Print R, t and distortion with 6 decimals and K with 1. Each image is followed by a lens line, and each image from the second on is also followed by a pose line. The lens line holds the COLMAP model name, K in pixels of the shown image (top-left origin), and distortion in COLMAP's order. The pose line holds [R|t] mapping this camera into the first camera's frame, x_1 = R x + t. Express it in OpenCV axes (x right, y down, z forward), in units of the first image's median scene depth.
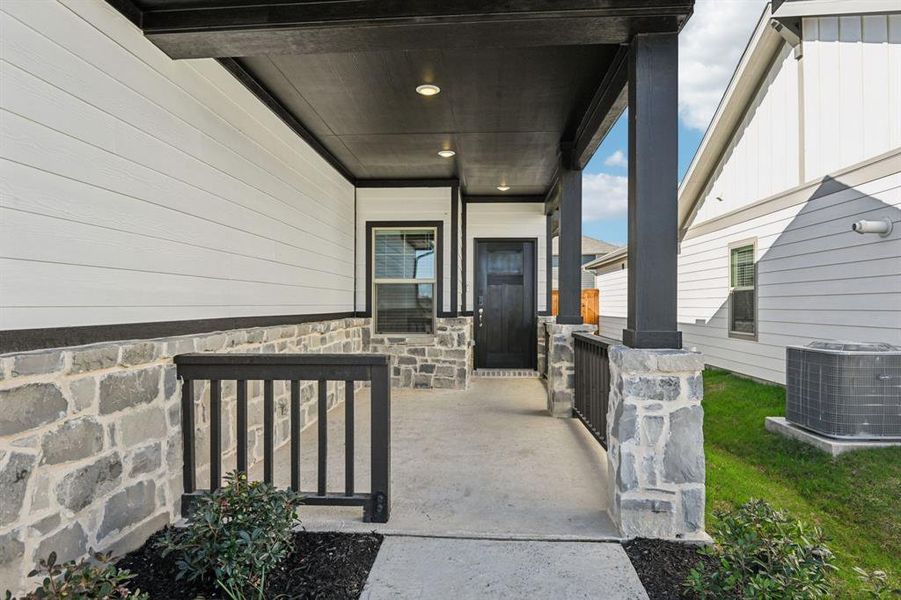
lens RADIAL K [[502.1, 0, 453.3], [0, 502.1, 314.1], [0, 0, 1]] dist [-0.003727, -0.019141]
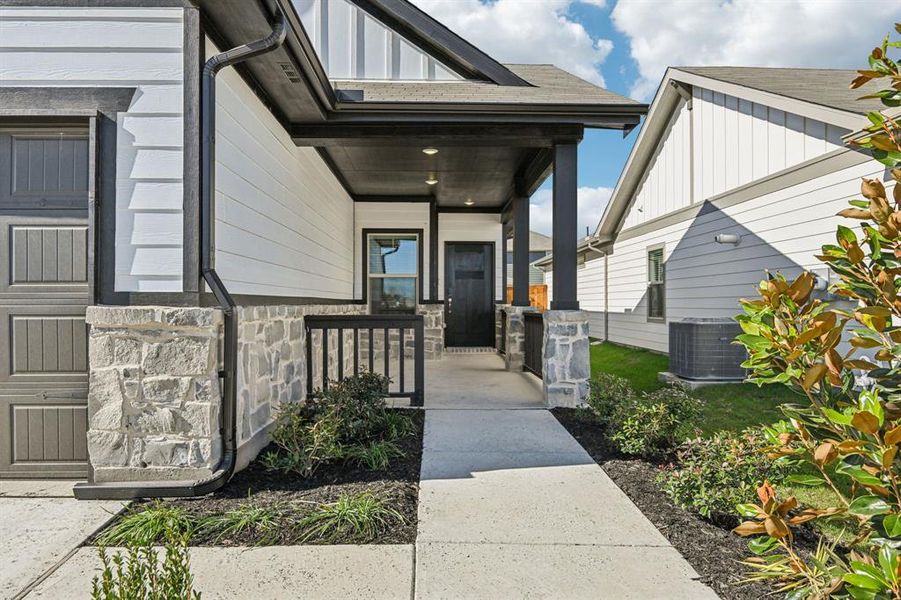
lens RADIAL K [[512.9, 0, 446.2], [0, 512.9, 305.8], [0, 0, 1]] dist [-0.002926, -0.016621]
pose [[0.996453, -0.001192, 0.084141, -0.073217], [0.002053, 0.999946, -0.010158, 0.024268], [-0.084124, 0.010294, 0.996402, -0.309412]]
